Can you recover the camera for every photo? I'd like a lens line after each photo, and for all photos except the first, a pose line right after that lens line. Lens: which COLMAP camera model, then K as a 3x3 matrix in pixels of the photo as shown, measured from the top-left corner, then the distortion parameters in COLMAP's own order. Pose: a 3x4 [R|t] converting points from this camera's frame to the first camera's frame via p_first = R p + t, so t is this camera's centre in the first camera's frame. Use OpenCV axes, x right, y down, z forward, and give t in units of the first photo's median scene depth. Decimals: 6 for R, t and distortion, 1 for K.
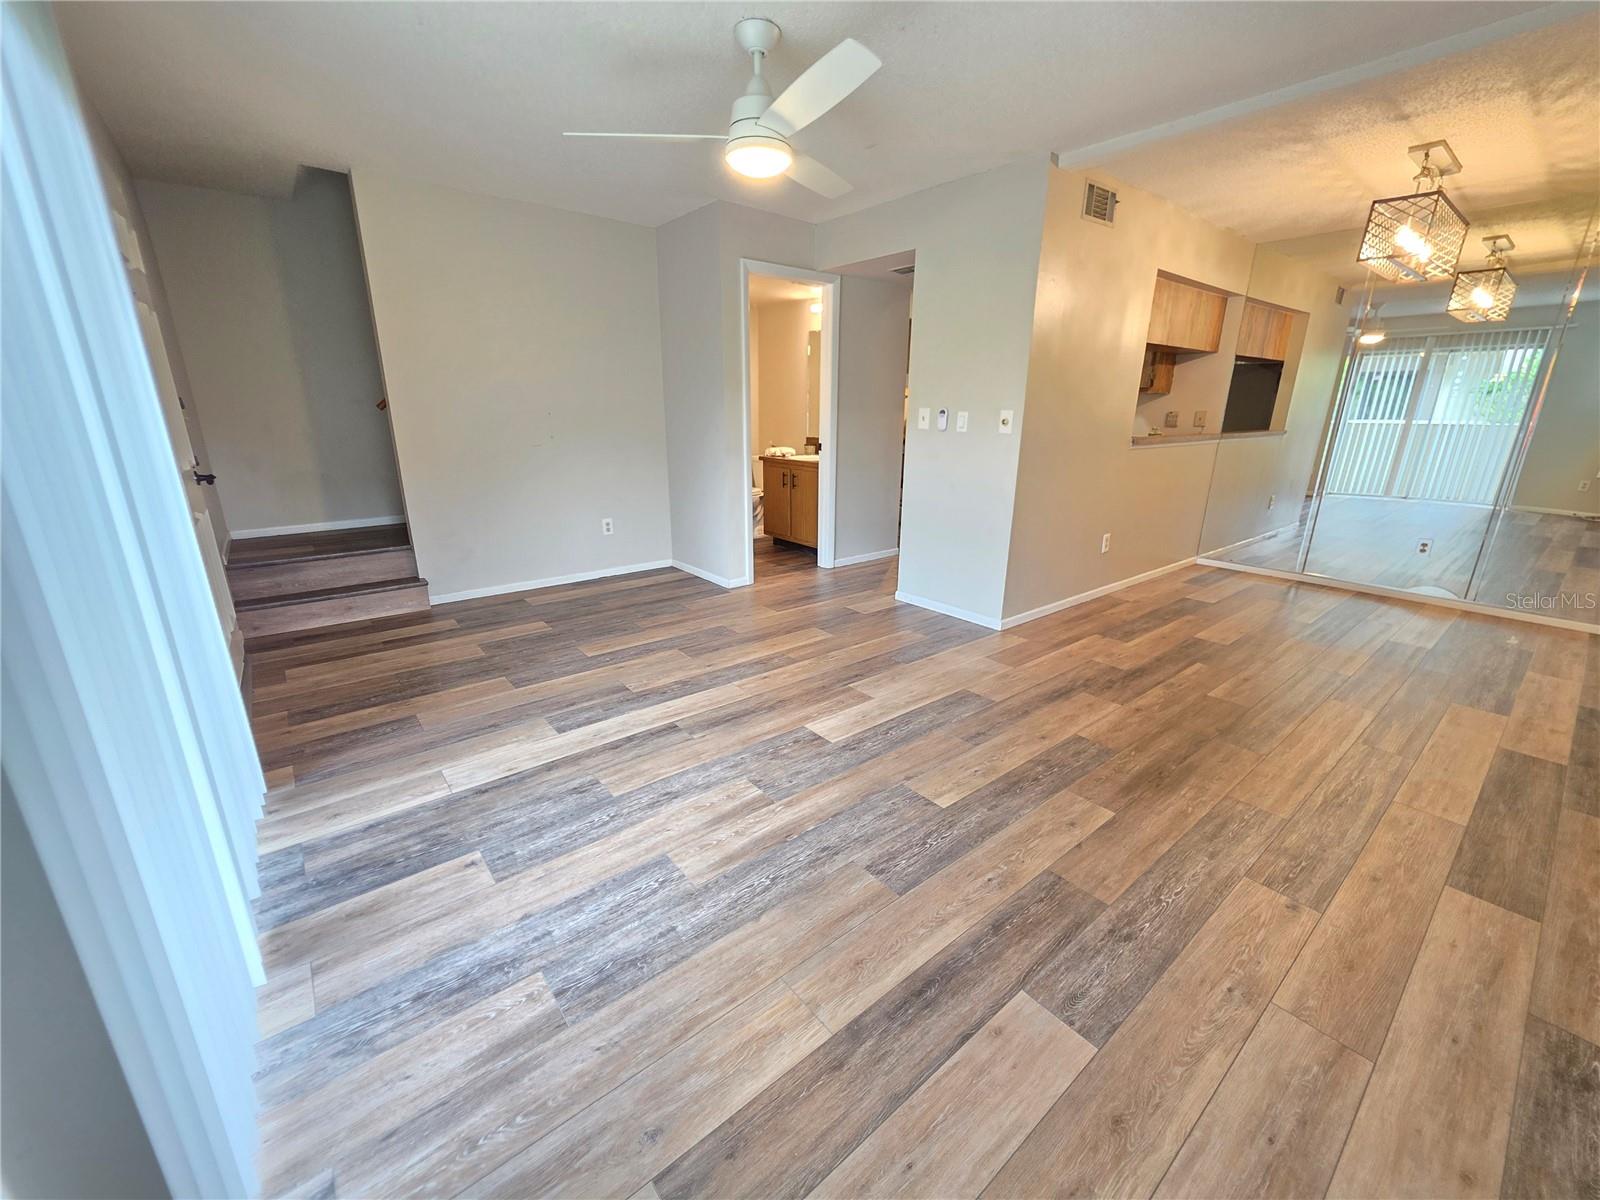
lens RADIAL K [[641.7, 0, 802.8], [0, 641.7, 599.7], [0, 0, 1]] dist [0.001089, 0.000160]
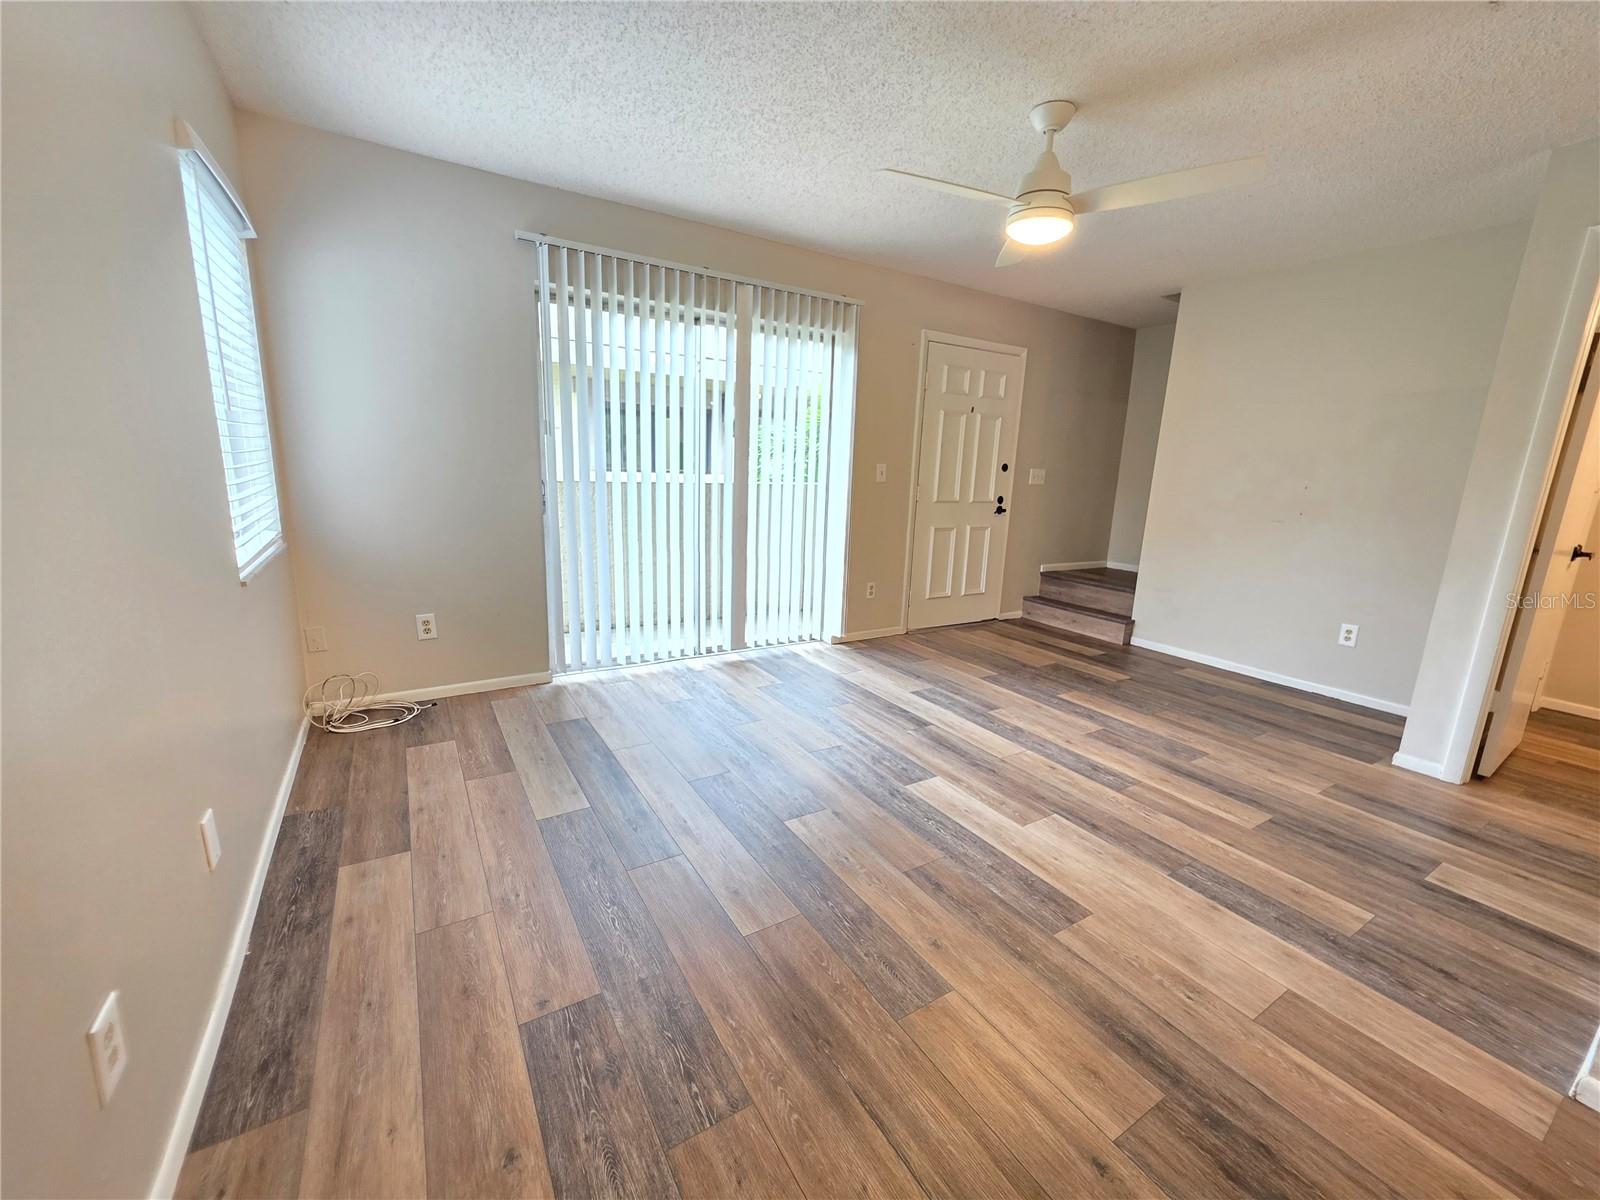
lens RADIAL K [[641.7, 0, 802.8], [0, 641.7, 599.7], [0, 0, 1]] dist [0.001089, 0.000160]
pose [[-0.123564, 0.194200, -0.973149, 0.827949], [-0.326651, 0.918051, 0.224681, -0.182315], [0.937033, 0.345643, -0.050002, 0.676220]]
